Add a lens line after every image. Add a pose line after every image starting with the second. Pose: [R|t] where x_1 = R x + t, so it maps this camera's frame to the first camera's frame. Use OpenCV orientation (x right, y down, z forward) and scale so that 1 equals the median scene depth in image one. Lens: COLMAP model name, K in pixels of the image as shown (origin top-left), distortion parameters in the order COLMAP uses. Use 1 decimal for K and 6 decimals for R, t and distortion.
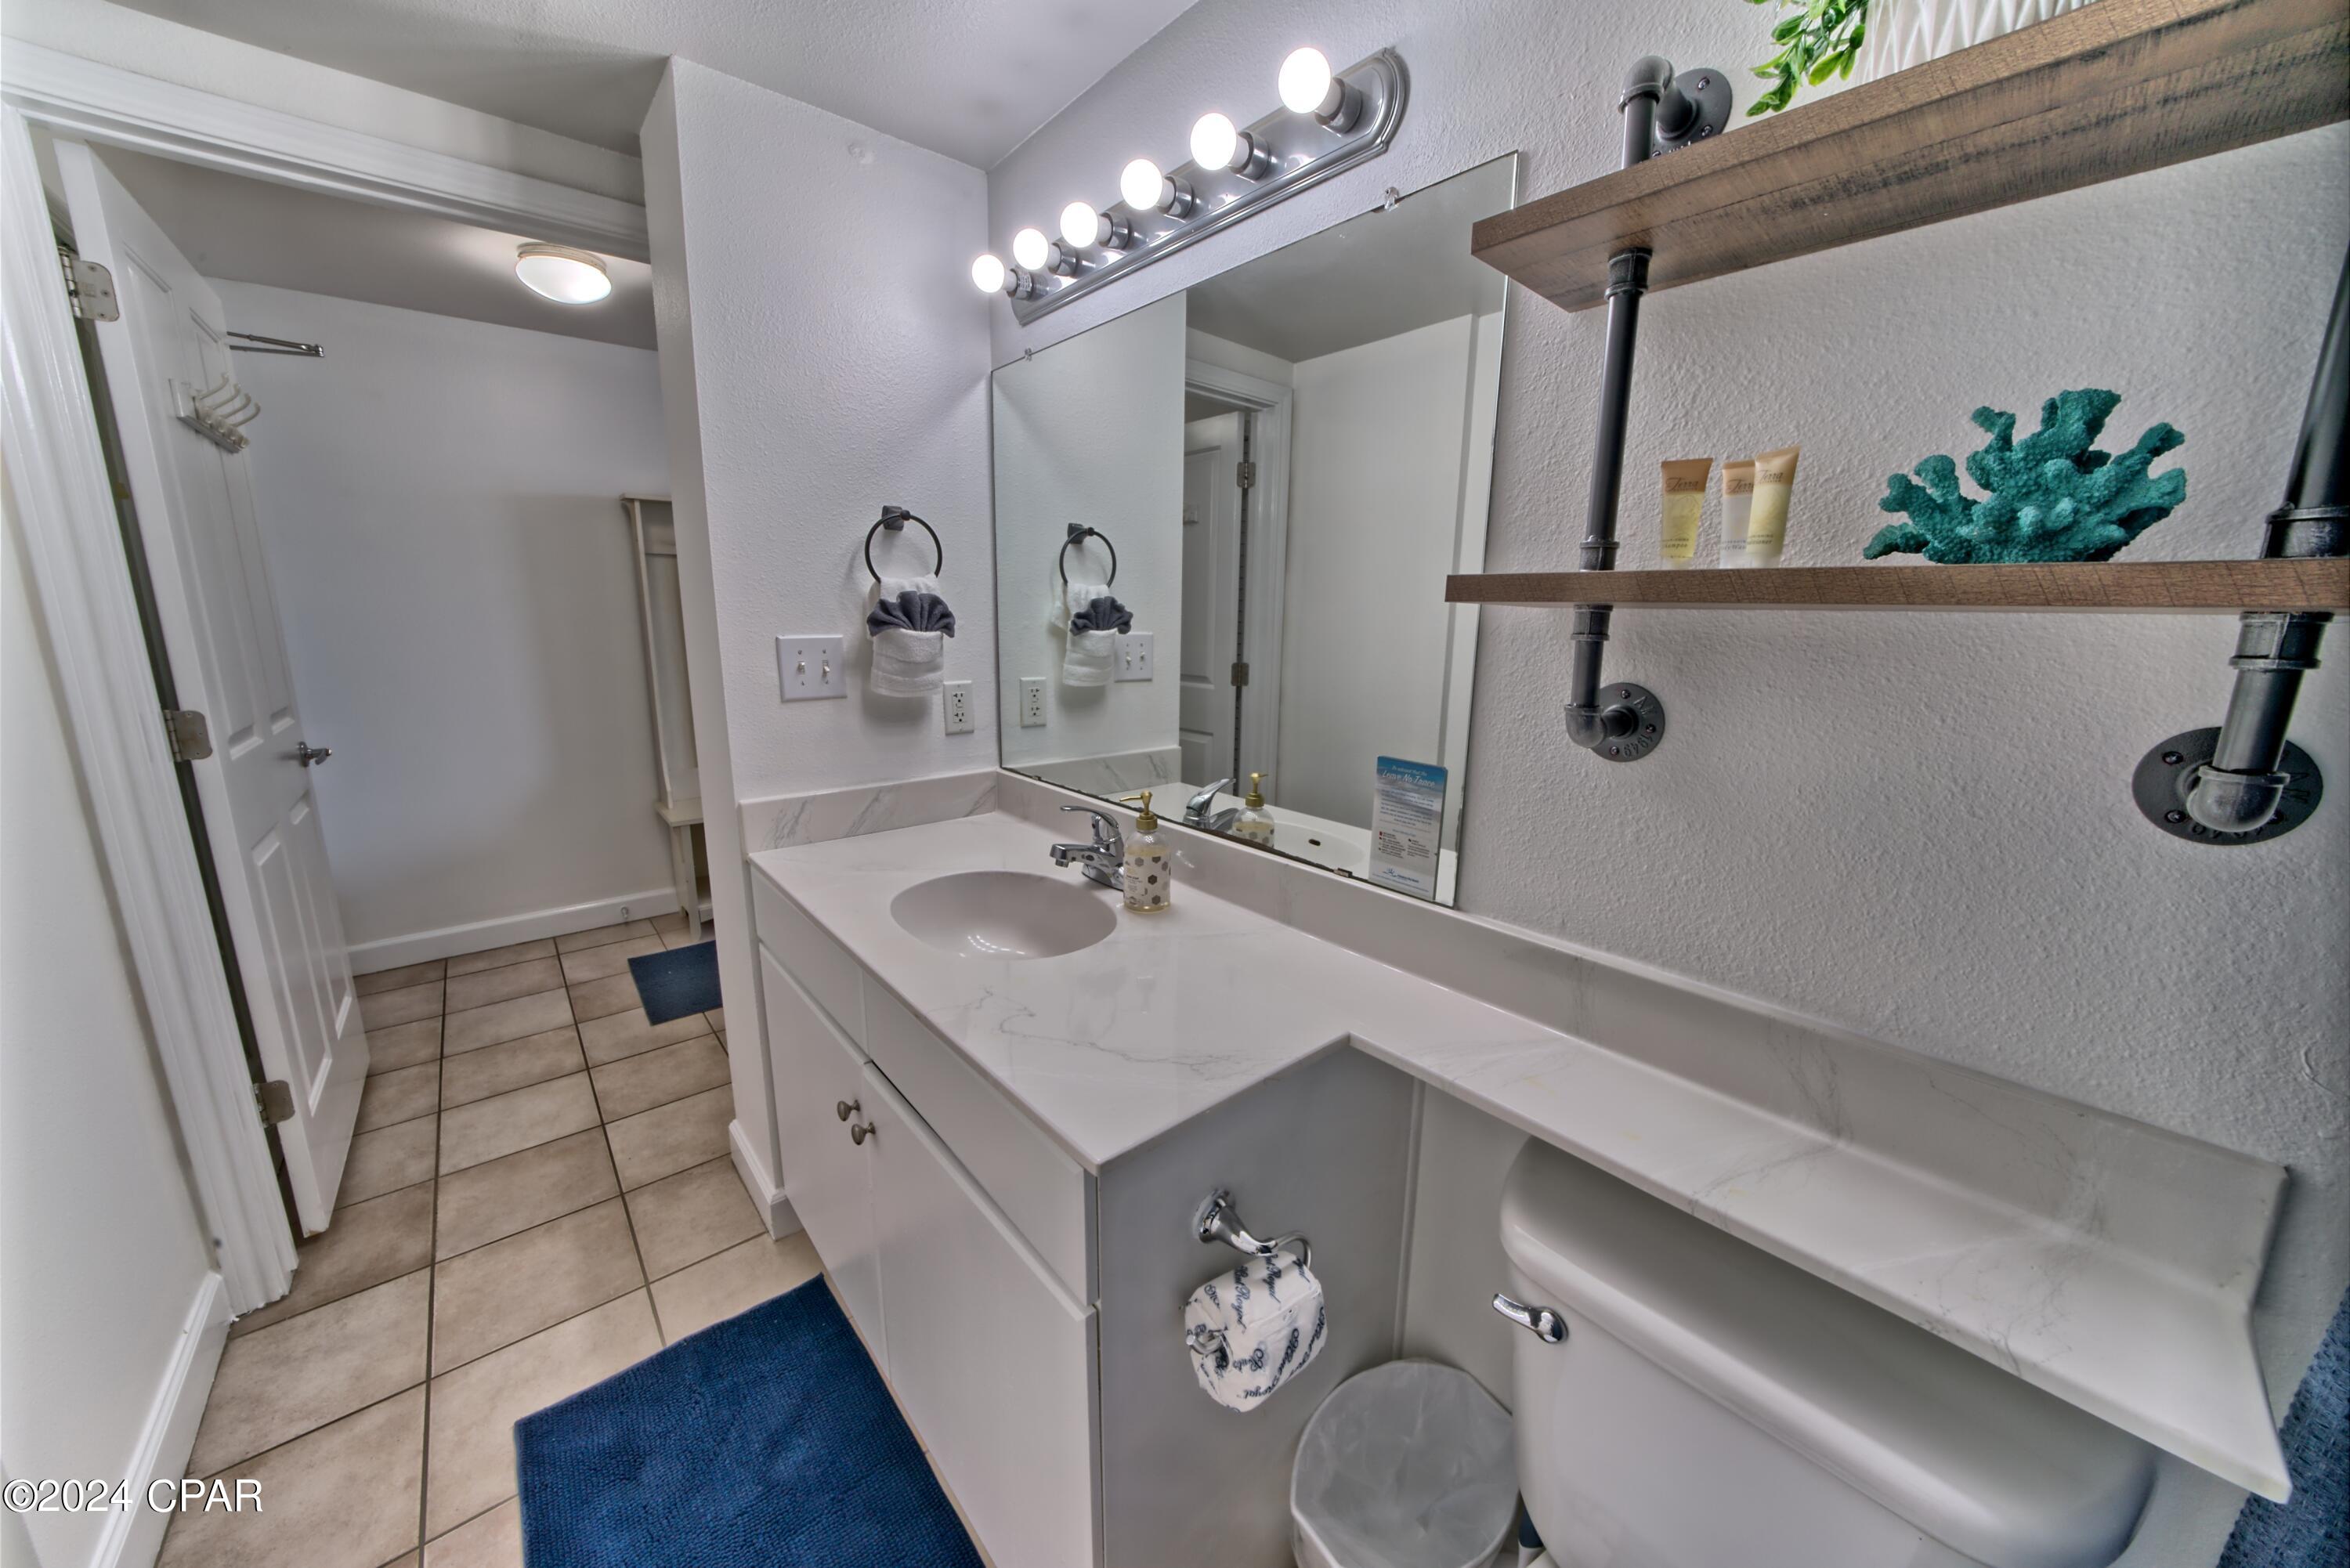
lens RADIAL K [[820.0, 0, 1171.4], [0, 820.0, 783.6], [0, 0, 1]] dist [-0.024413, 0.002236]
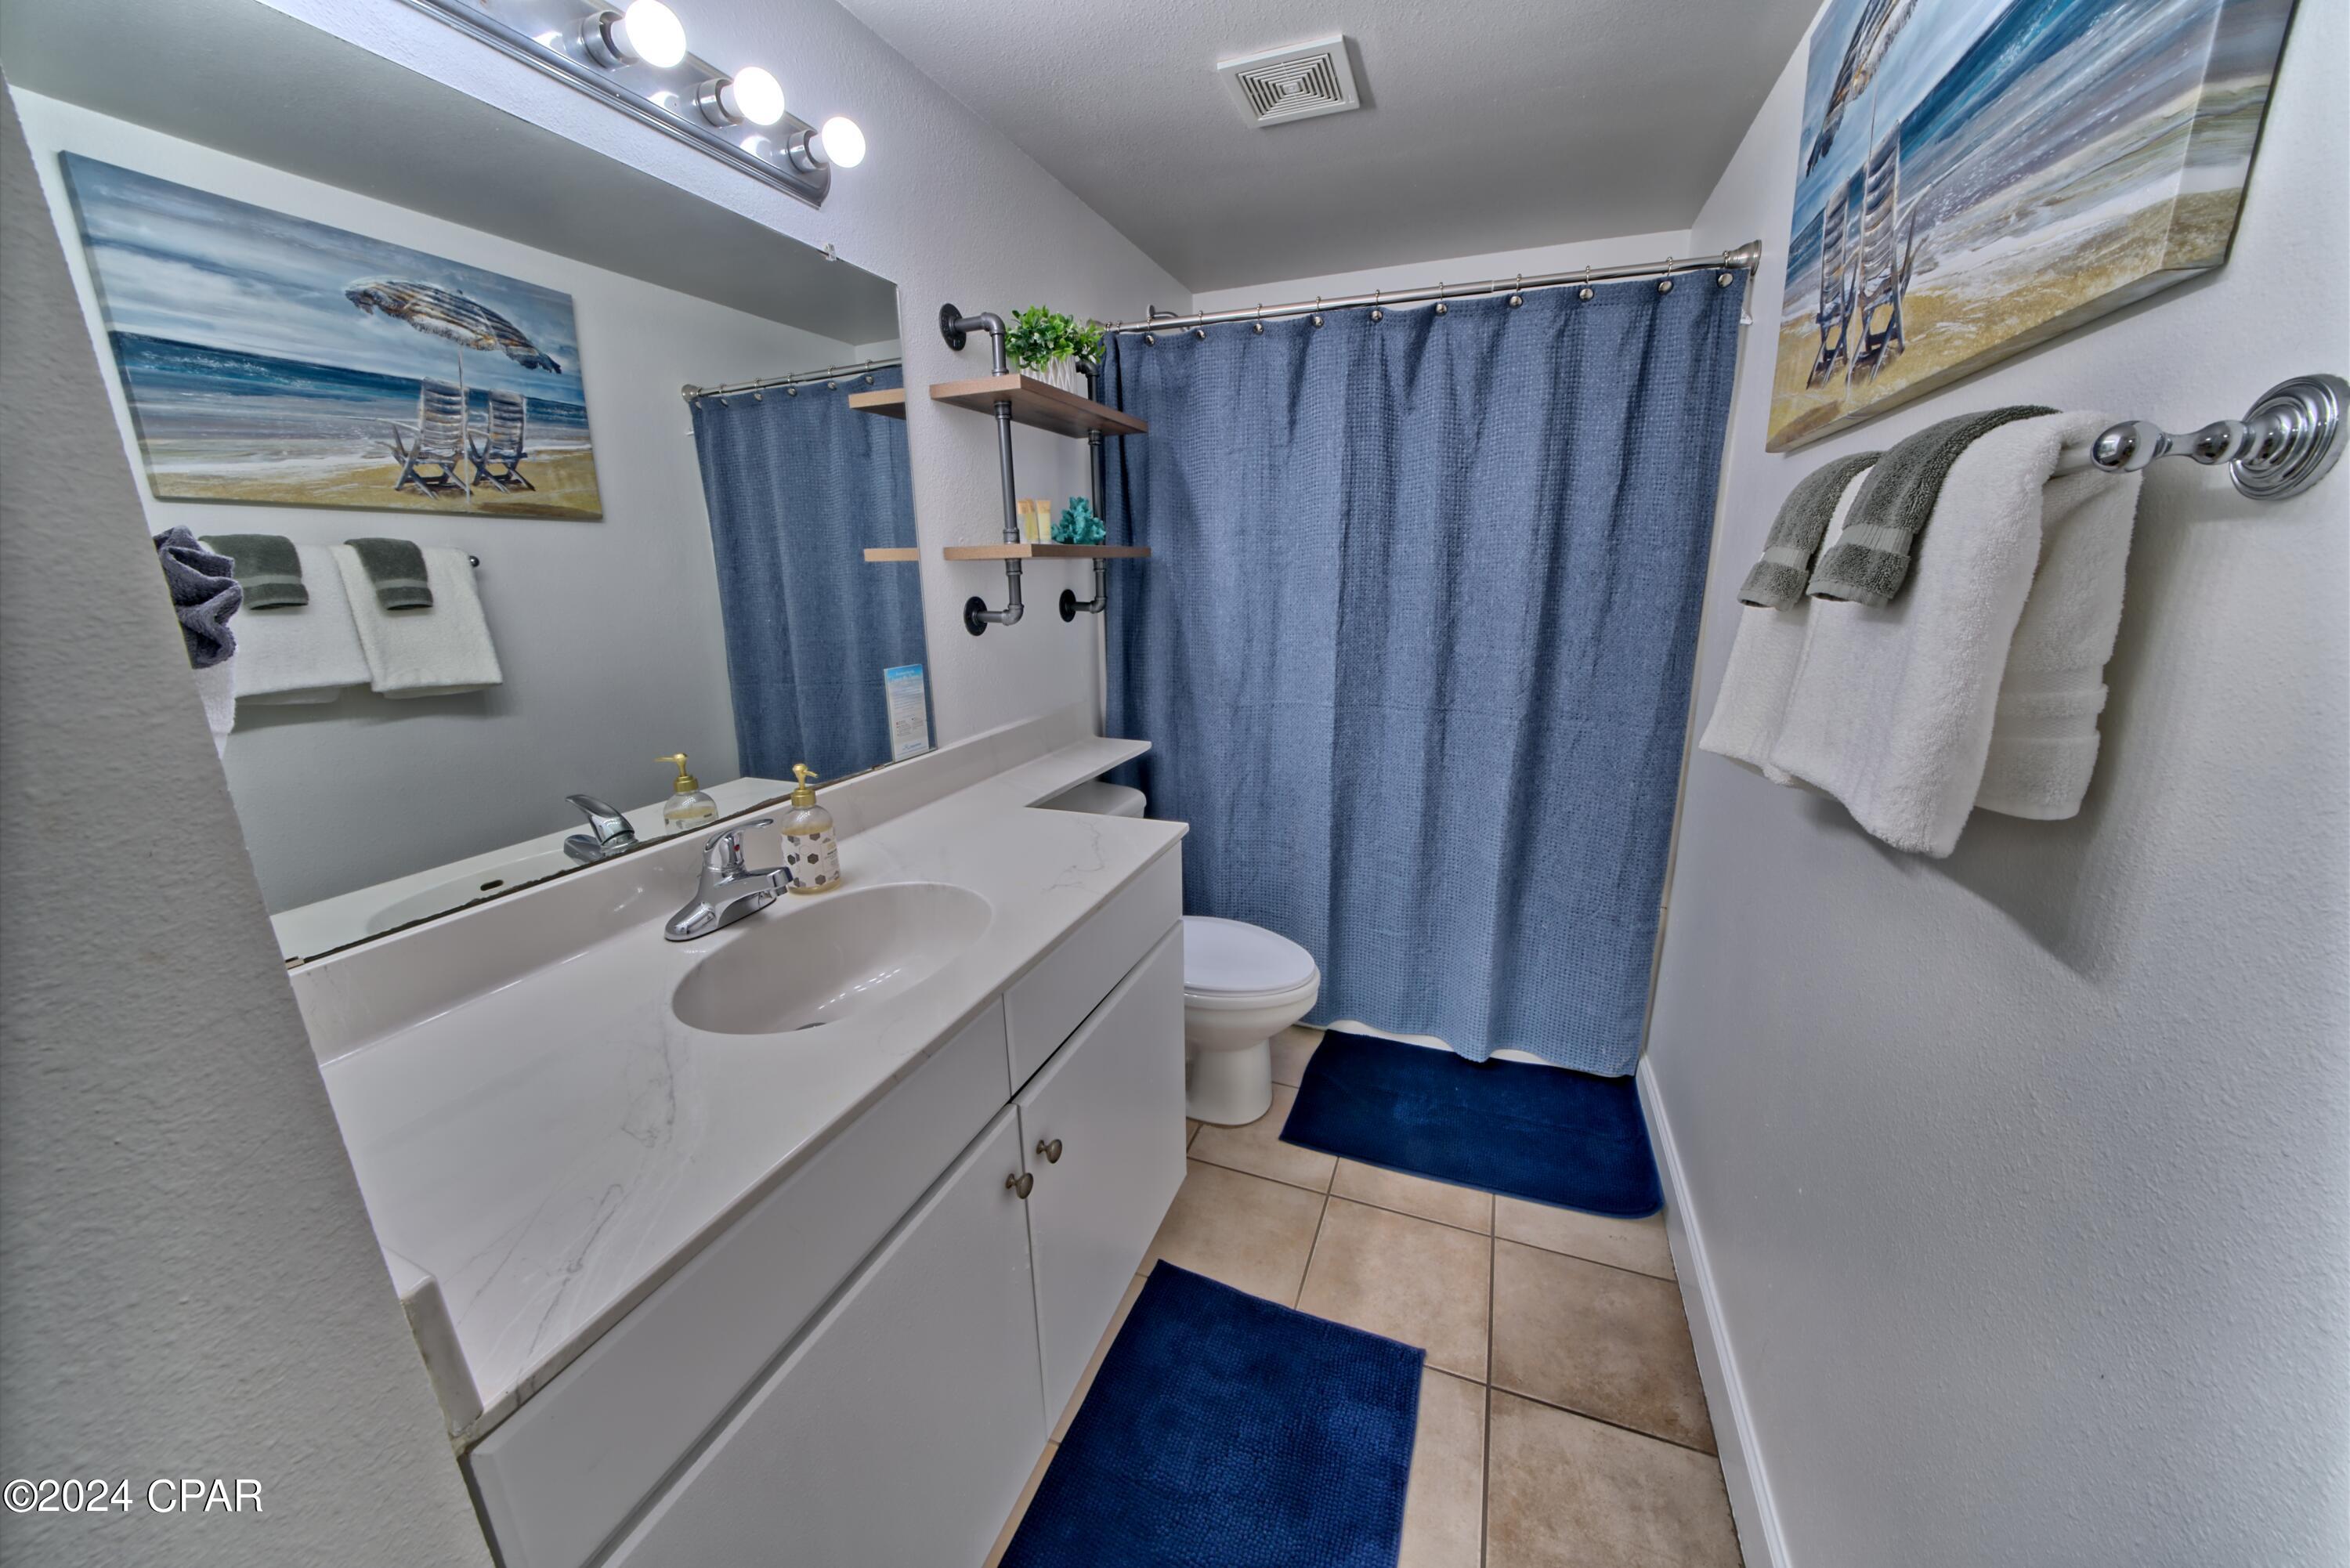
lens RADIAL K [[820.0, 0, 1173.3], [0, 820.0, 788.6], [0, 0, 1]] dist [-0.024413, 0.002236]
pose [[-0.472779, -0.232201, 0.850037, -1.017128], [0.196653, 0.912524, 0.358646, -0.211999], [-0.858958, 0.336722, -0.385759, 0.996843]]
